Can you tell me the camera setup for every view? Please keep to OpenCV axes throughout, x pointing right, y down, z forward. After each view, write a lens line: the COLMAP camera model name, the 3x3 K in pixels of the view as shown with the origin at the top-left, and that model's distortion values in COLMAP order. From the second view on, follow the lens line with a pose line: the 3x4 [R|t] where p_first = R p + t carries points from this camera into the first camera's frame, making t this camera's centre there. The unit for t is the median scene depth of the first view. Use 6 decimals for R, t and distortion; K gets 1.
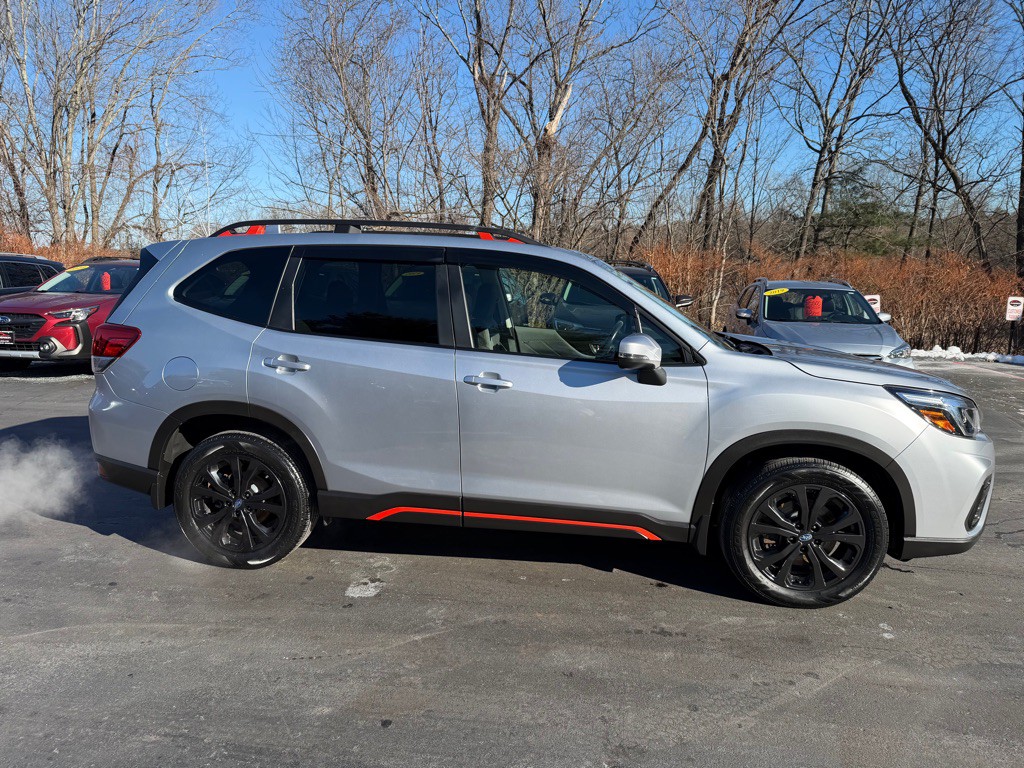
lens RADIAL K [[713.2, 0, 506.0], [0, 713.2, 379.0], [0, 0, 1]] dist [0.013408, -0.022265]
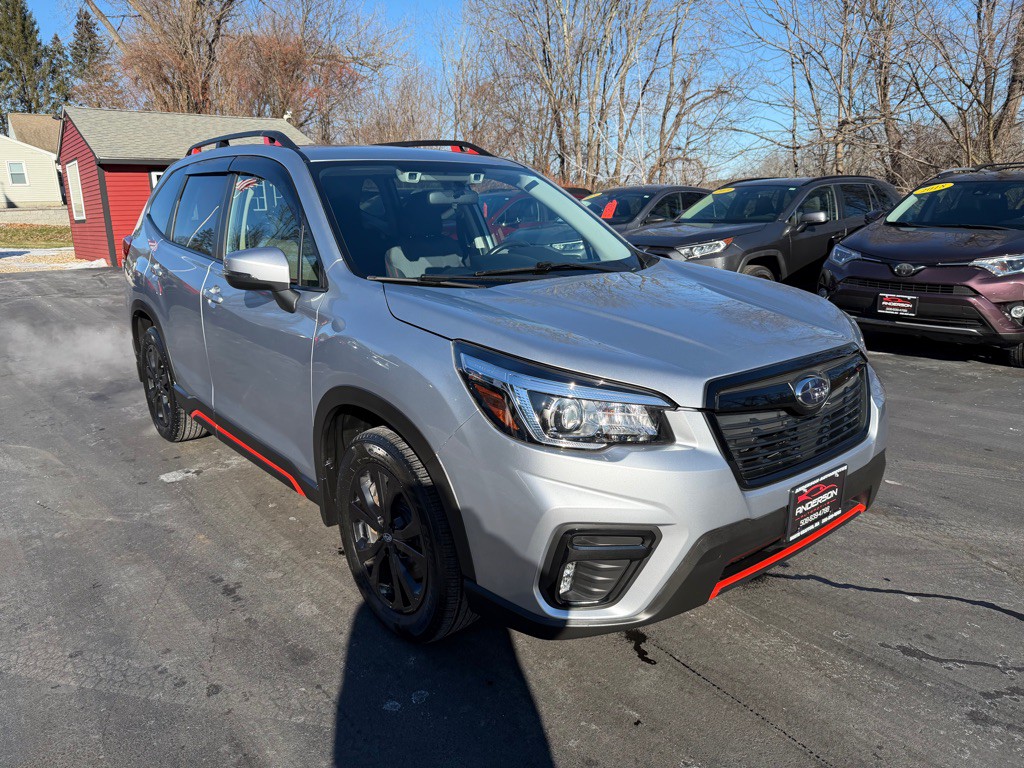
lens RADIAL K [[713.2, 0, 502.4], [0, 713.2, 382.0], [0, 0, 1]] dist [0.013408, -0.022265]
pose [[0.737594, 0.143249, -0.659875, 0.930833], [-0.076034, 0.988643, 0.129631, -0.036379], [0.670950, -0.045442, 0.740109, 0.535085]]
